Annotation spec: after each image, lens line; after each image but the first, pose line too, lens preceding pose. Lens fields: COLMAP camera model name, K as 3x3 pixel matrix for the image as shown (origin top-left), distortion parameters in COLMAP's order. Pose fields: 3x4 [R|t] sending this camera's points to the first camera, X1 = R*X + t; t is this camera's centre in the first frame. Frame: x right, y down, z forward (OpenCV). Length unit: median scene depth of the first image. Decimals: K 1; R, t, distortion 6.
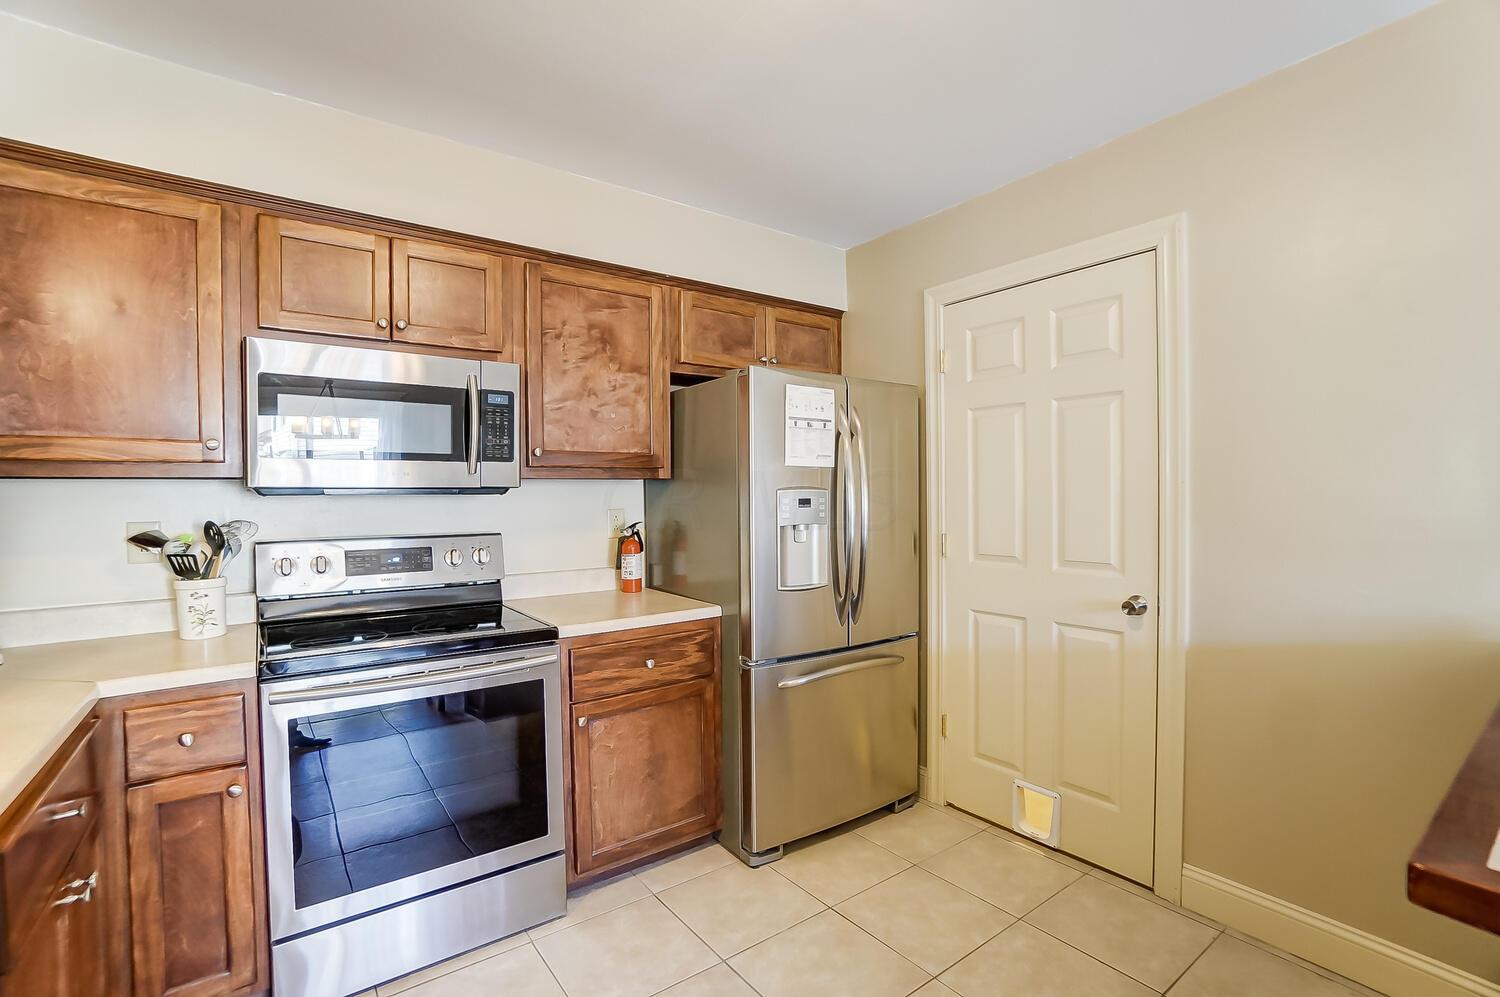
lens RADIAL K [[689.8, 0, 815.9], [0, 689.8, 513.5], [0, 0, 1]] dist [0.000387, 0.000648]
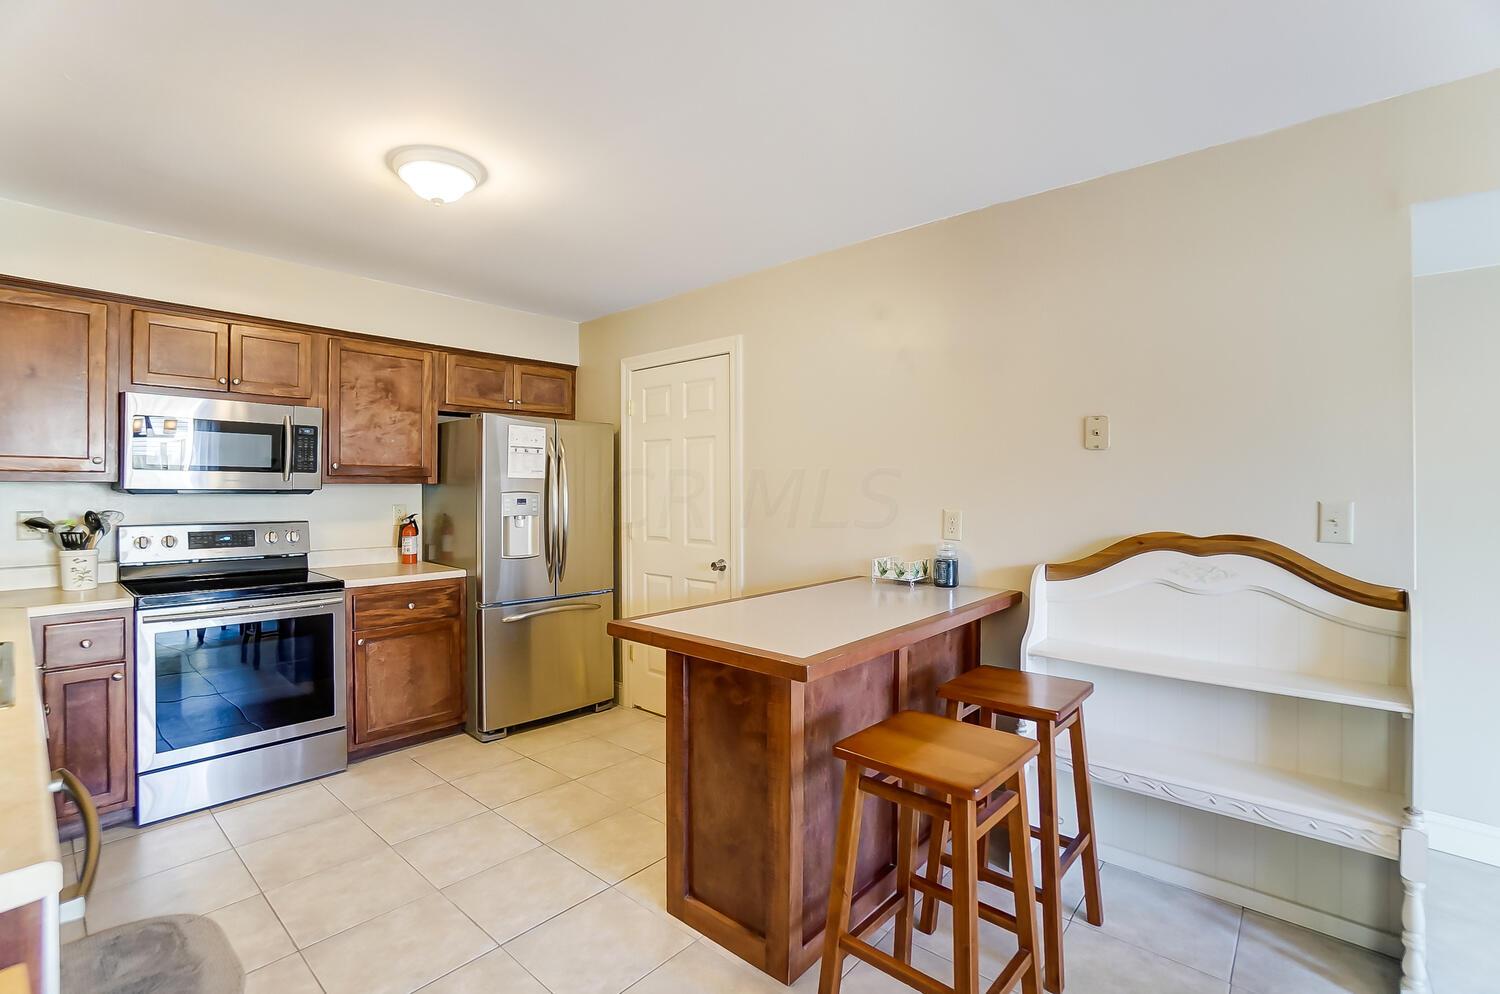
lens RADIAL K [[659.9, 0, 750.0], [0, 659.9, 497.0], [0, 0, 1]] dist [-0.001224, 0.011635]
pose [[0.989682, 0.009447, 0.142966, 0.287814], [-0.006519, 0.999760, -0.020933, 0.001811], [-0.143130, 0.019785, 0.989506, -0.553080]]
